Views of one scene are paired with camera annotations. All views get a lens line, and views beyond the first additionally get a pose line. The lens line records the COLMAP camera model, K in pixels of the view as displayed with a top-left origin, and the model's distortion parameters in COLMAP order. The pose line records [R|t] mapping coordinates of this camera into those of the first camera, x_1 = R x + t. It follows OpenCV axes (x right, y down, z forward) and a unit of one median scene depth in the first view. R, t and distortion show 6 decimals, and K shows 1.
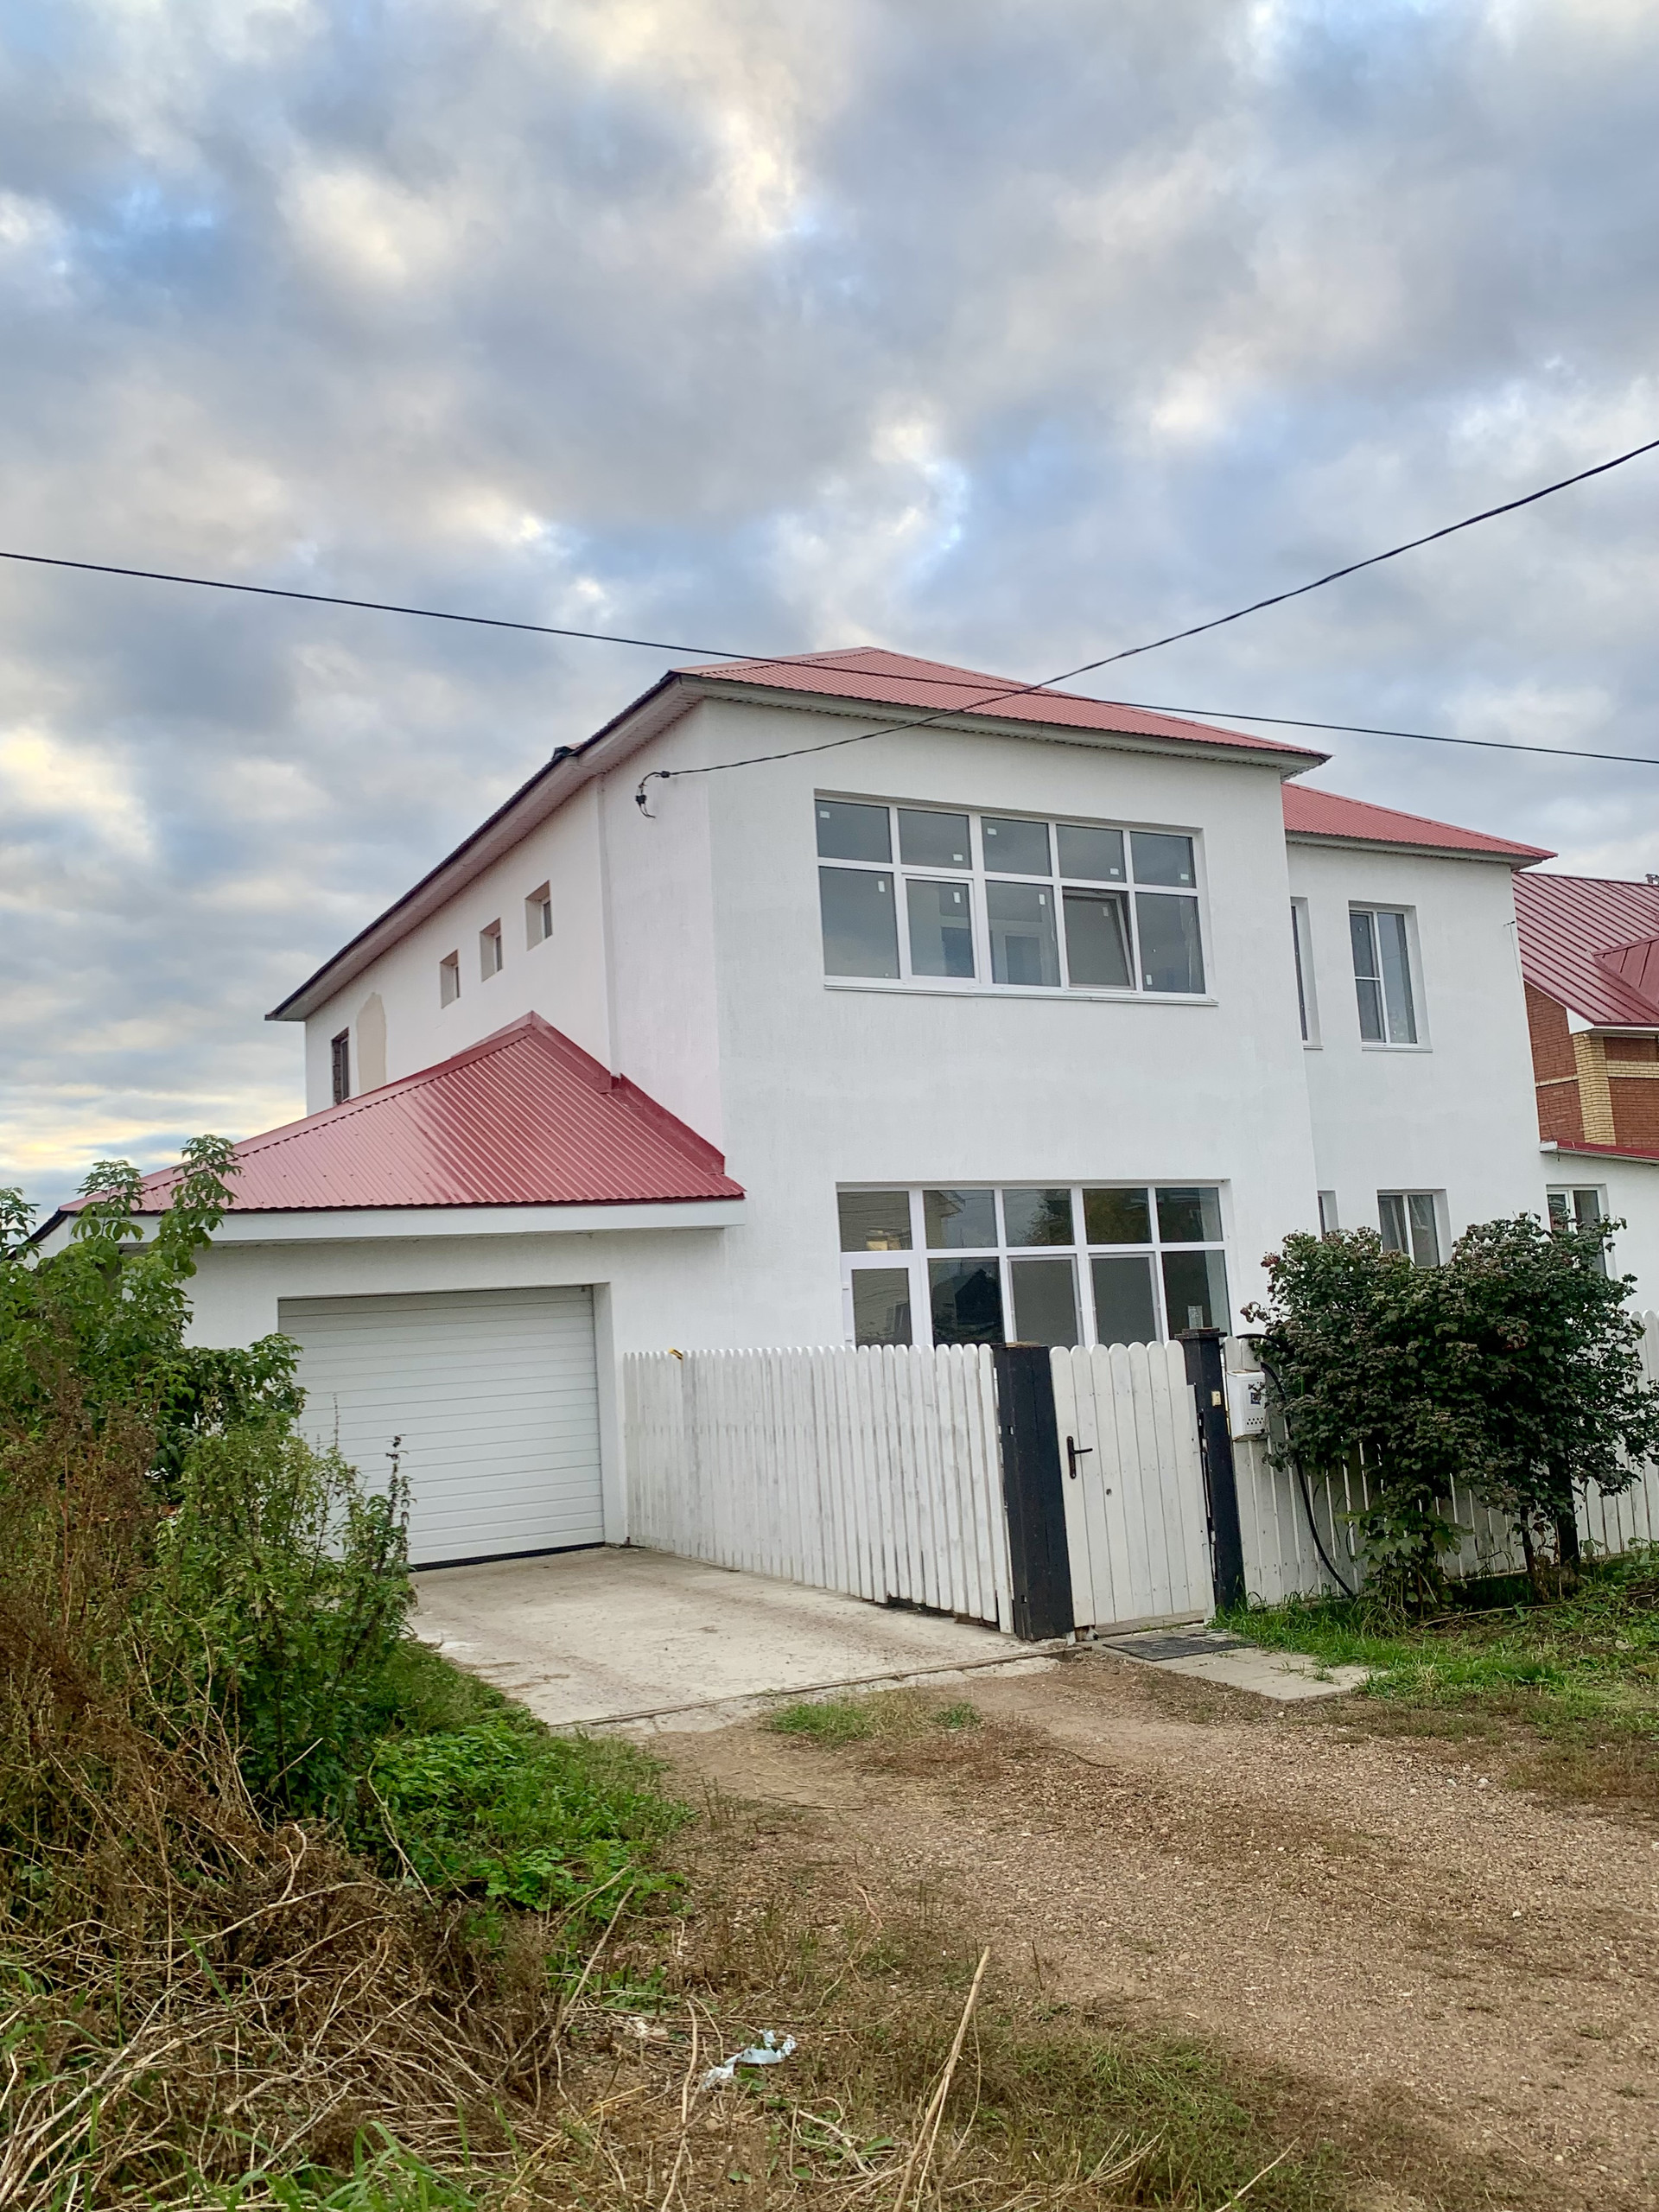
lens RADIAL K [[1824.5, 0, 813.1], [0, 1824.5, 1094.4], [0, 0, 1]] dist [0.049463, -0.063877]
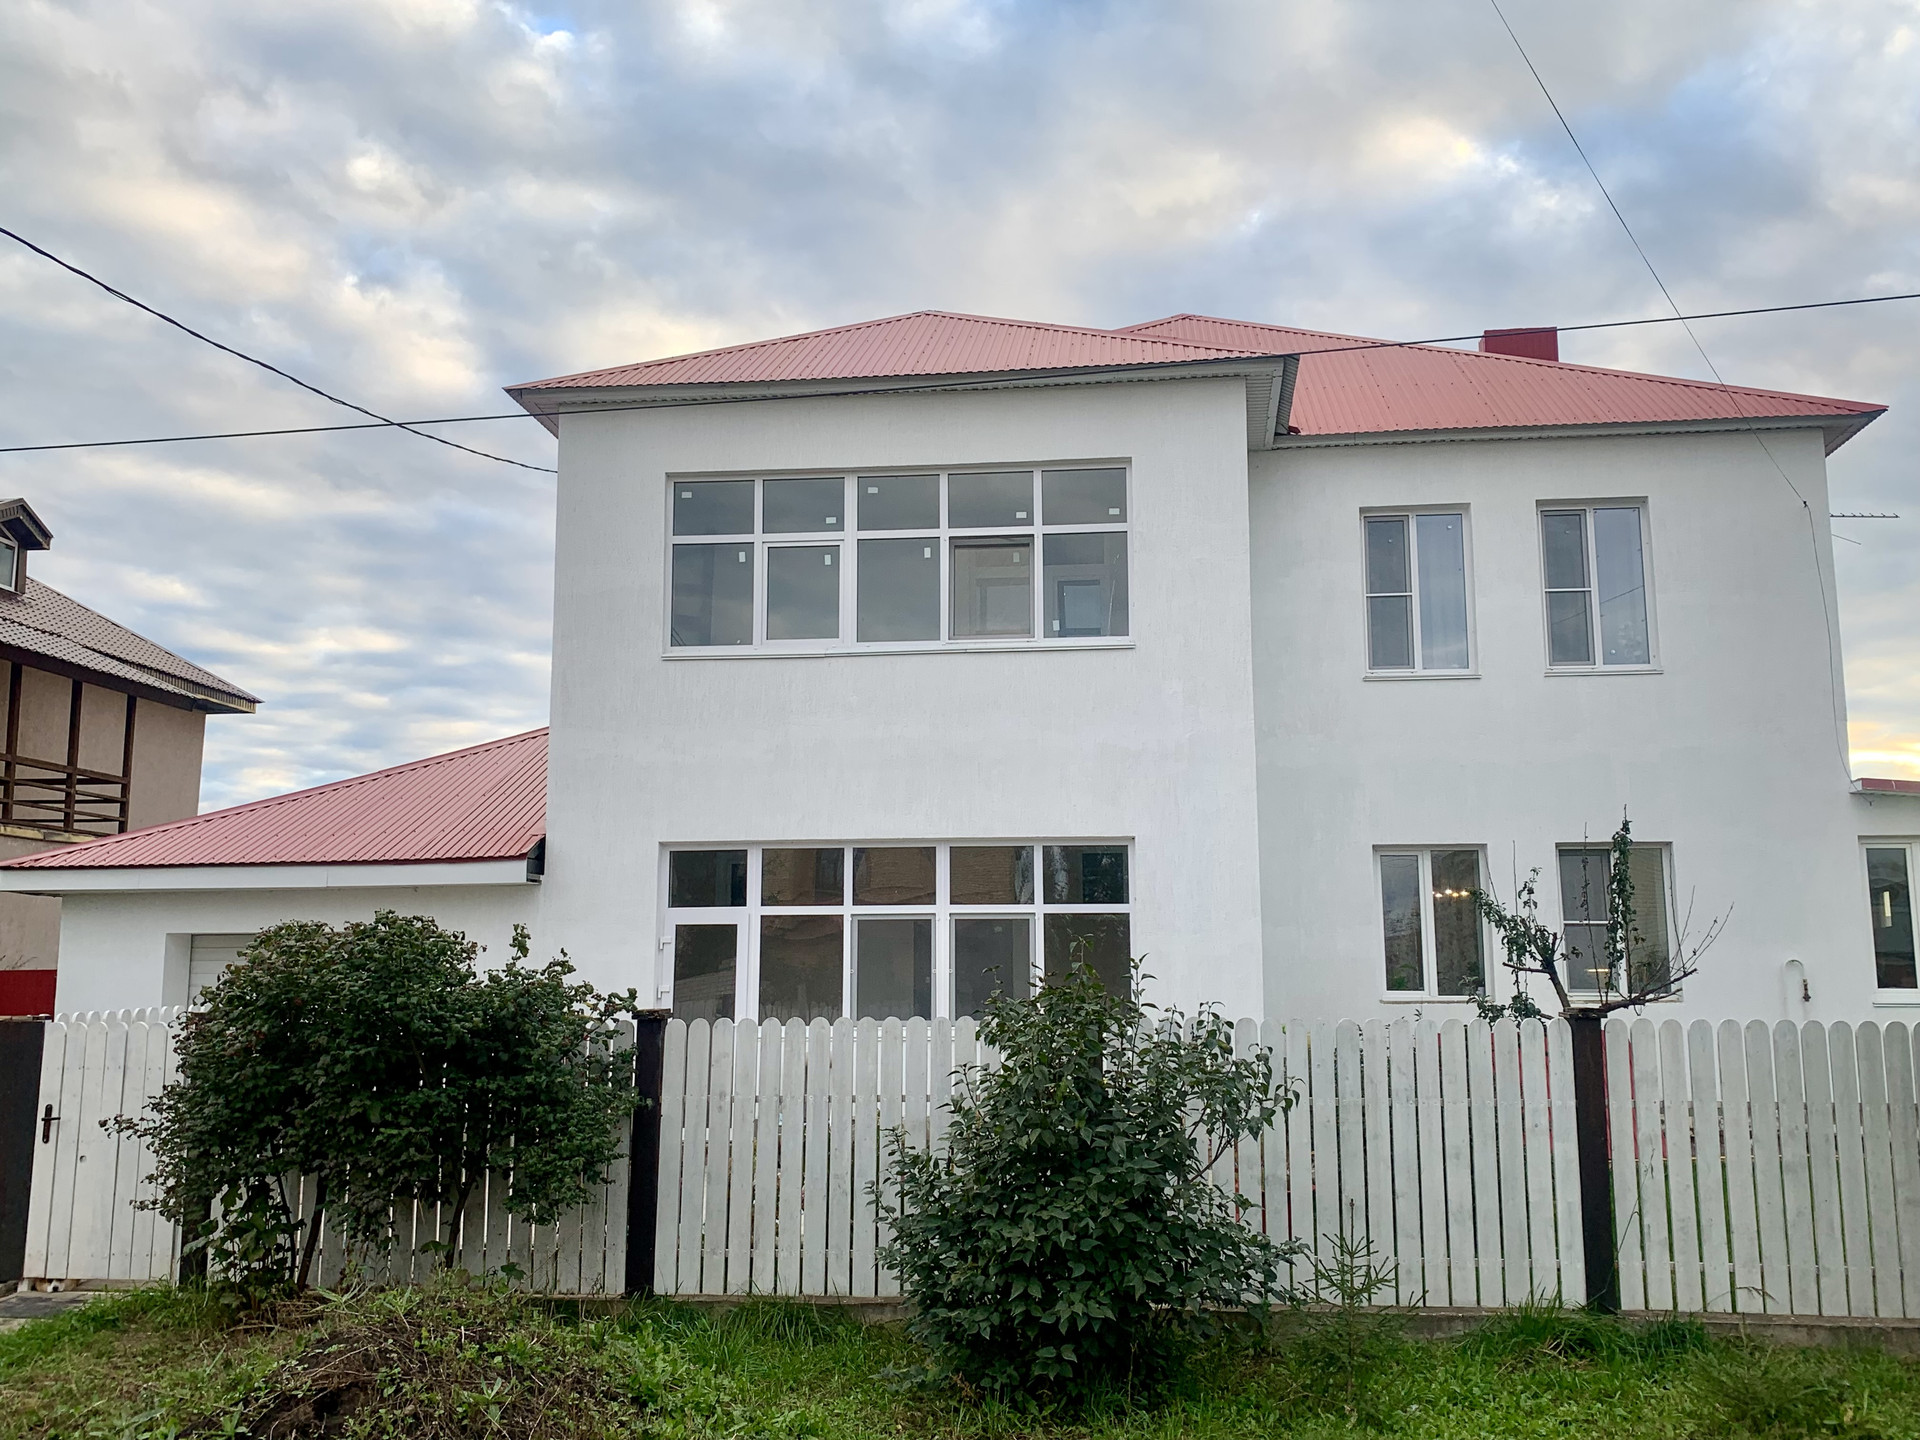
lens RADIAL K [[1683.5, 0, 960.4], [0, 1683.5, 715.0], [0, 0, 1]] dist [0.054155, -0.059480]
pose [[0.826522, -0.031855, -0.562003, 0.662972], [0.032674, 0.999429, -0.008597, -0.010937], [0.561956, -0.011258, 0.827091, 0.263154]]
